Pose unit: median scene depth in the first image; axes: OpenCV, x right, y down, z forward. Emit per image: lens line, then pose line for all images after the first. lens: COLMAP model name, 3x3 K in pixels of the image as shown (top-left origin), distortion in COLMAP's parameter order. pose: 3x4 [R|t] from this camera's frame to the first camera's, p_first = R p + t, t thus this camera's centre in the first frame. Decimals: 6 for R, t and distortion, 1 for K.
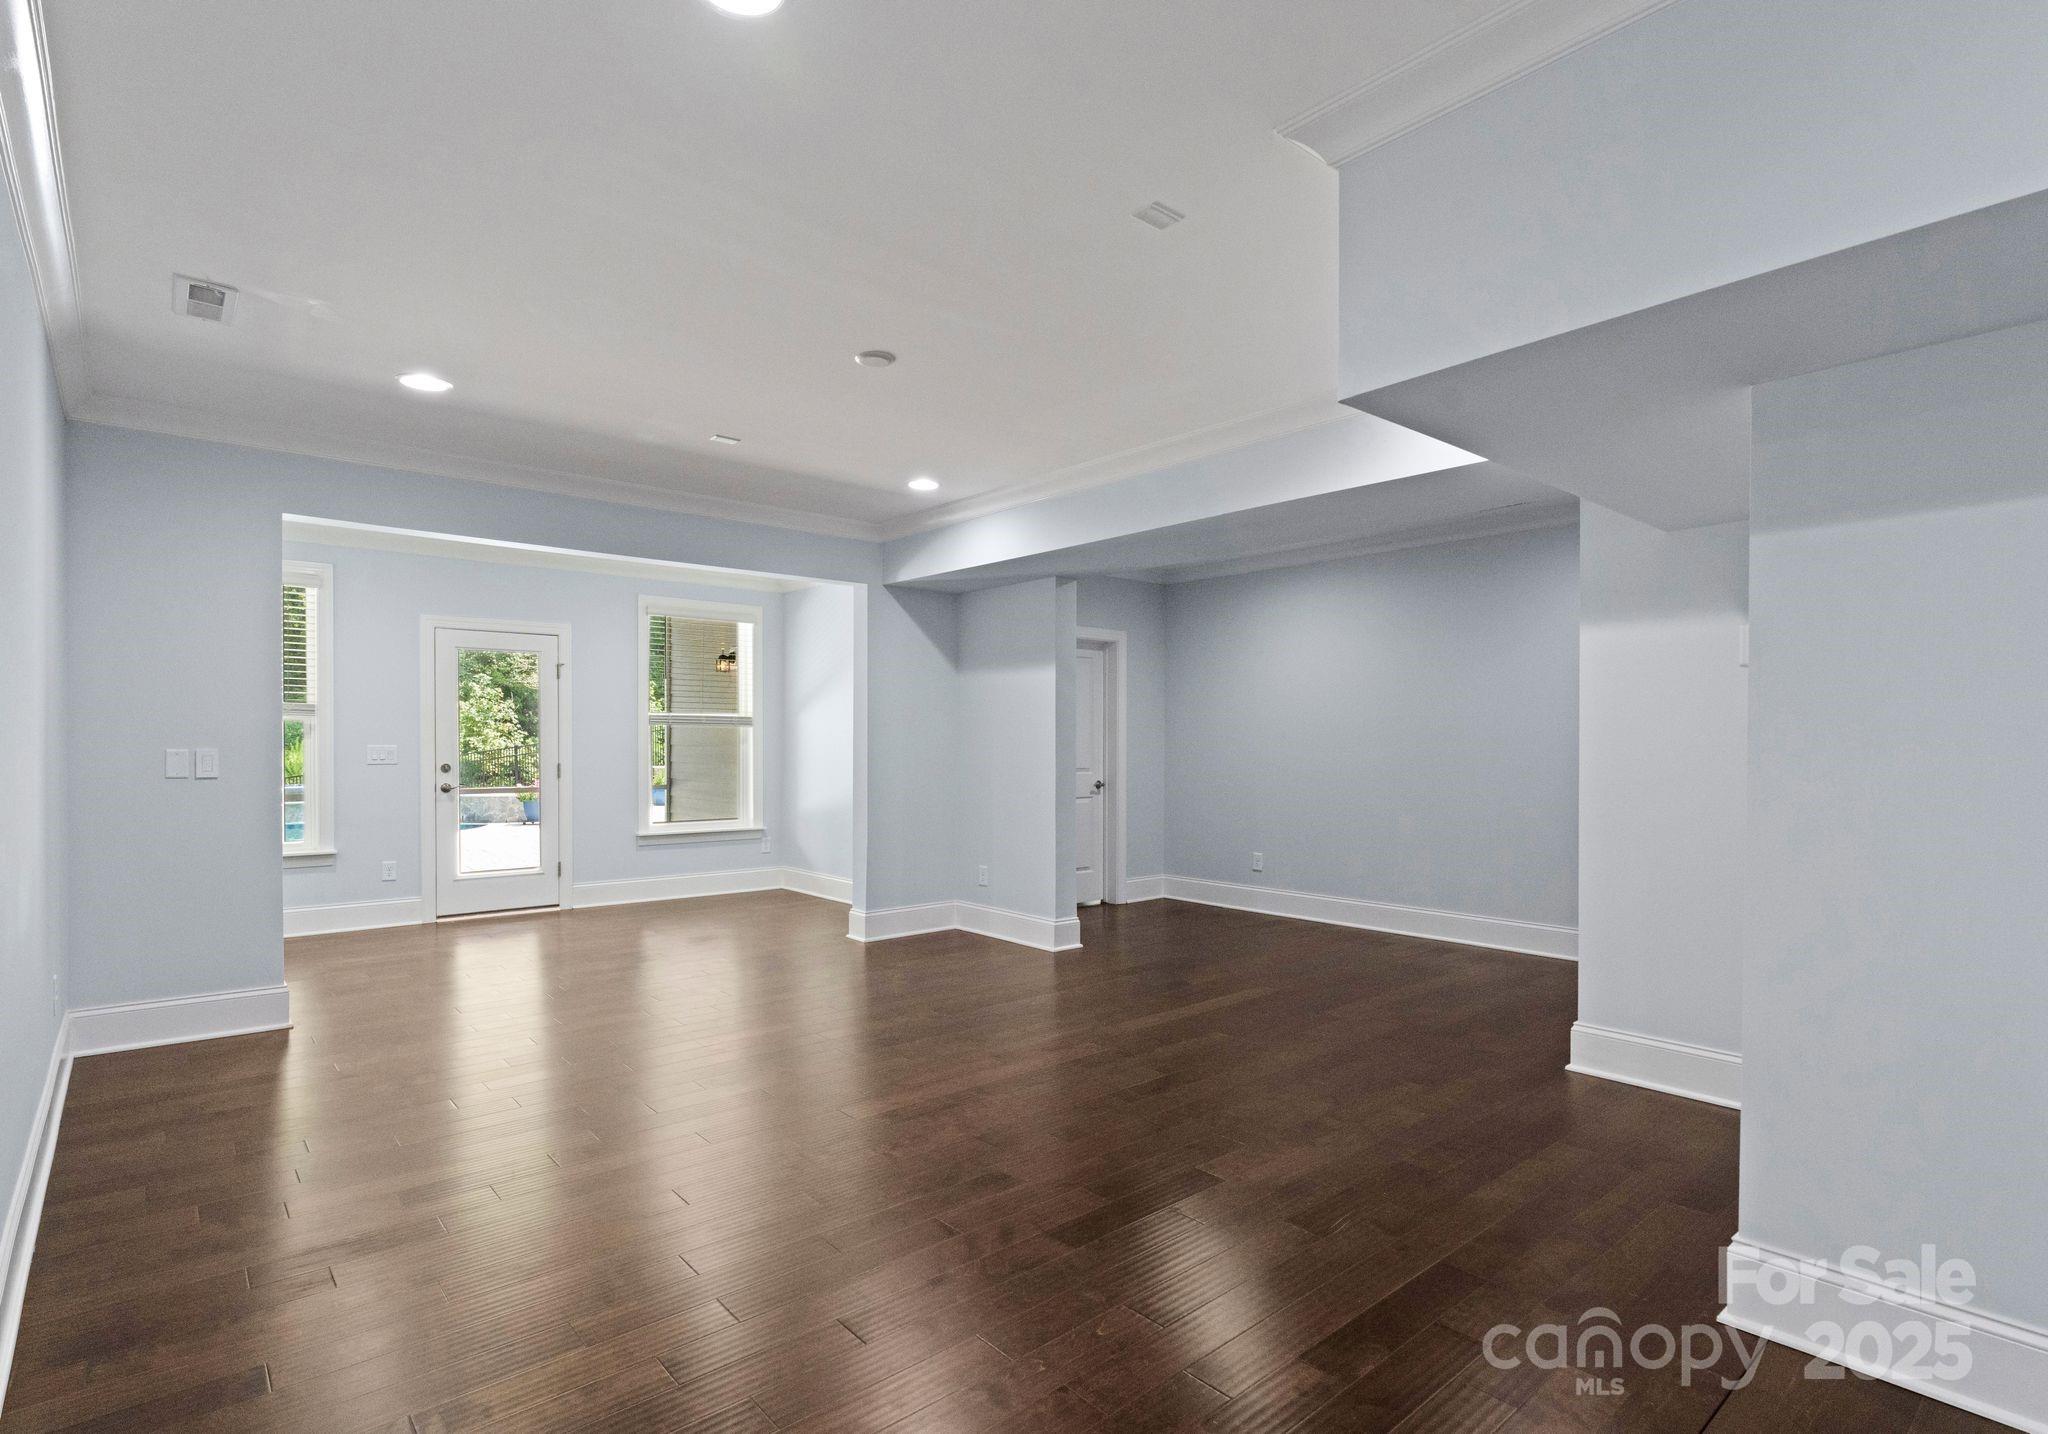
lens RADIAL K [[1001.2, 0, 922.6], [0, 1001.2, 777.3], [0, 0, 1]] dist [0.002550, 0.000316]
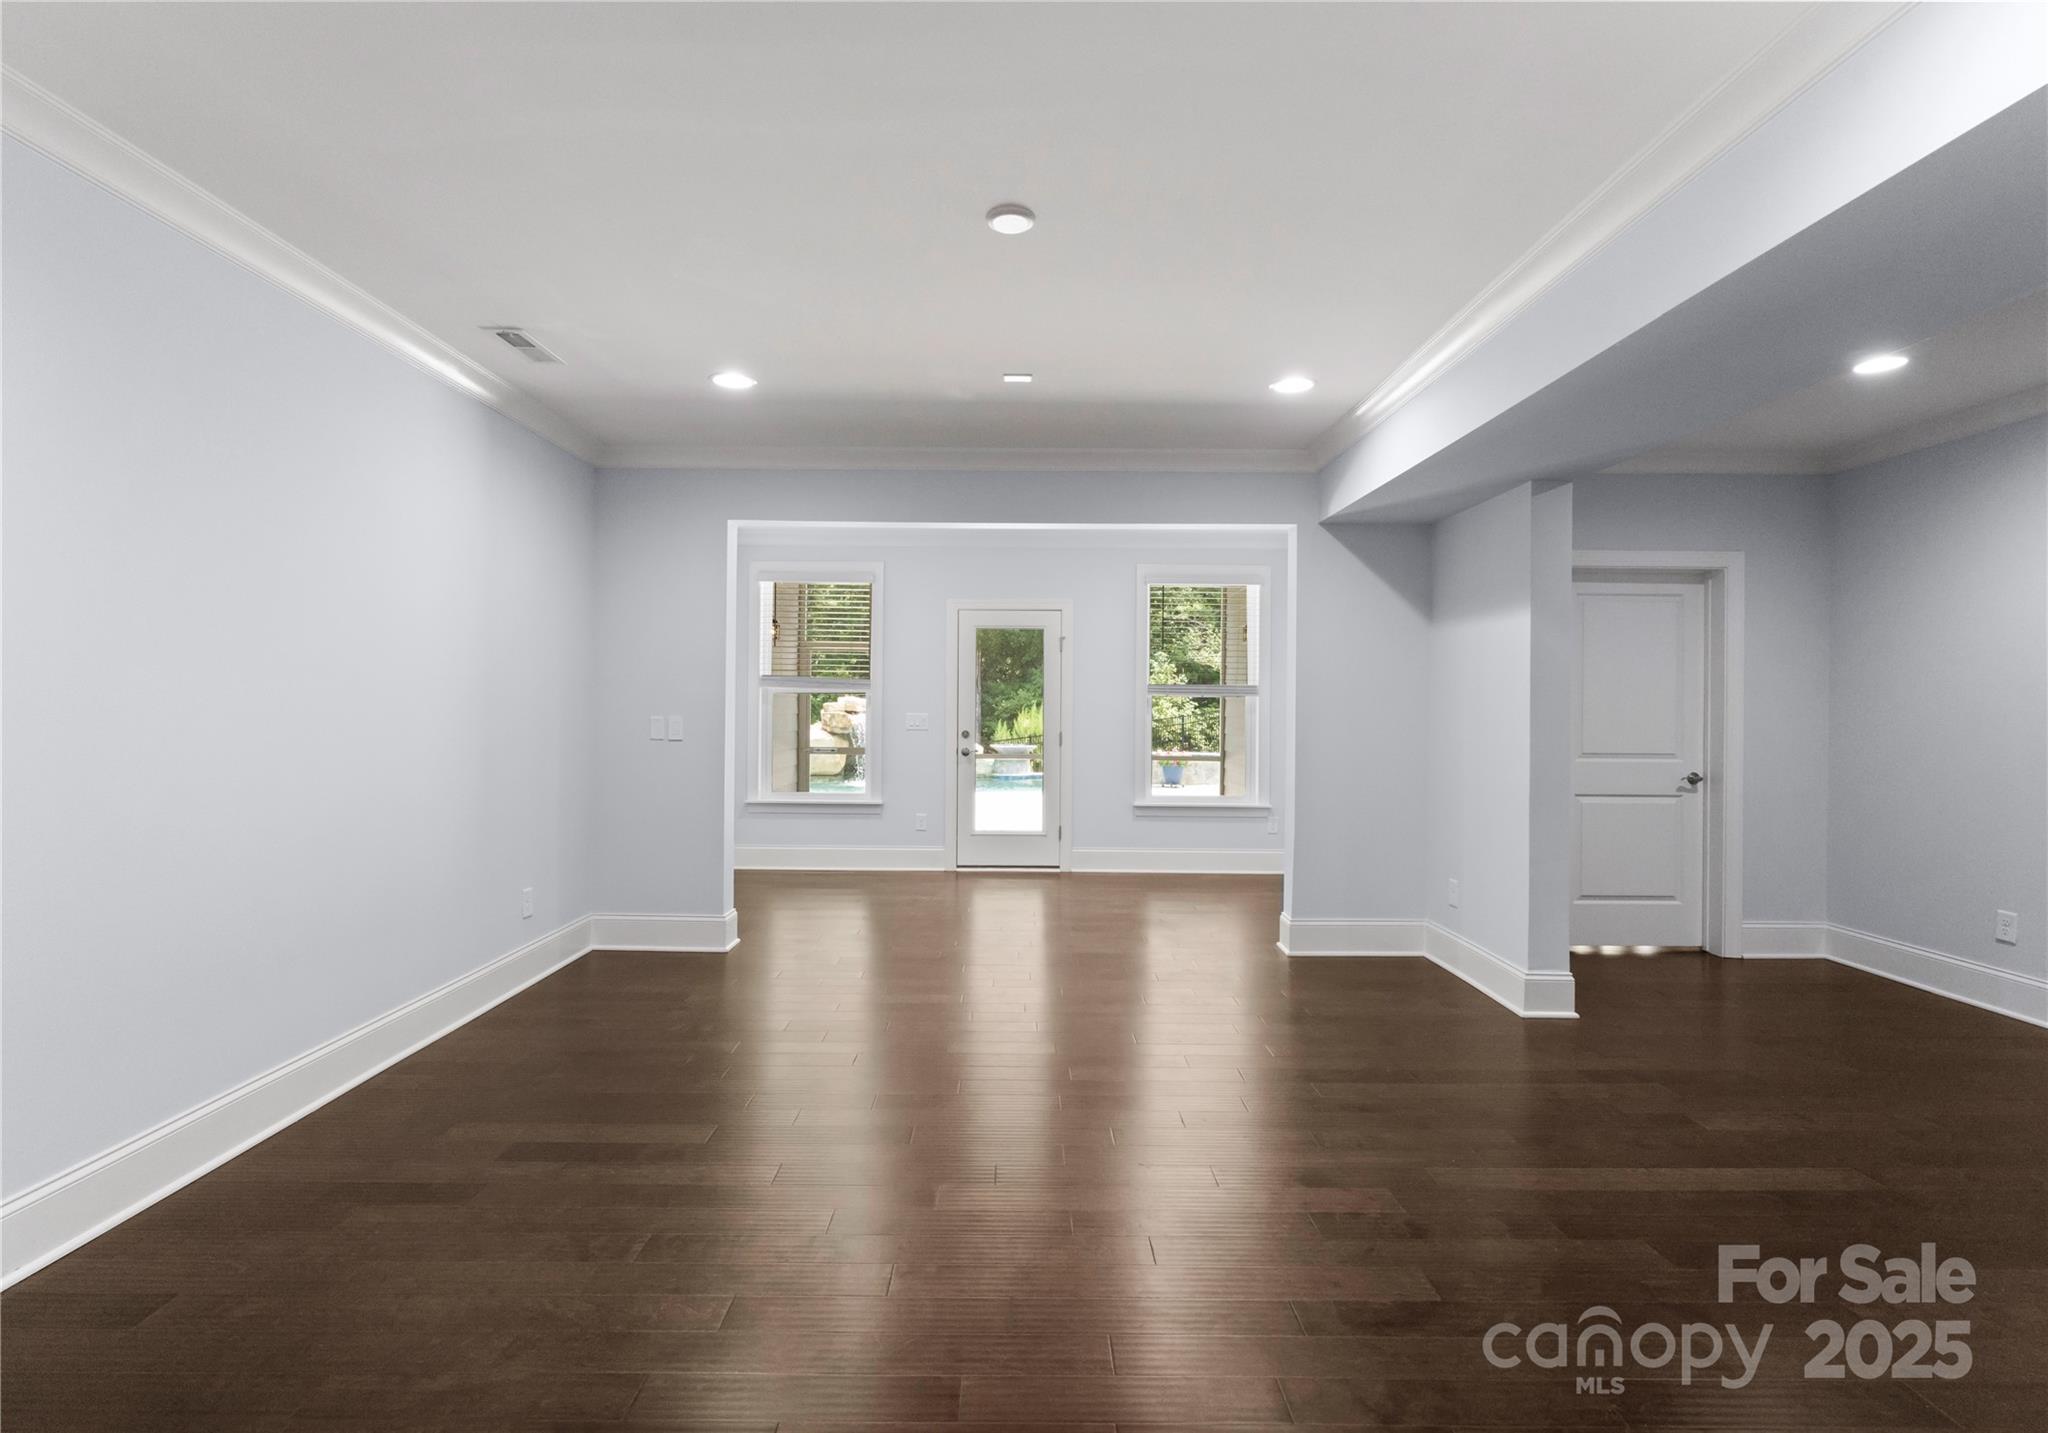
lens RADIAL K [[910.6, 0, 1024.0], [0, 910.6, 716.5], [0, 0, 1]] dist [-0.002617, 0.000003]
pose [[0.792406, 0.009132, -0.609926, 0.194285], [-0.027850, 0.999387, -0.021219, -0.009011], [0.609358, 0.033800, 0.792175, 0.227838]]
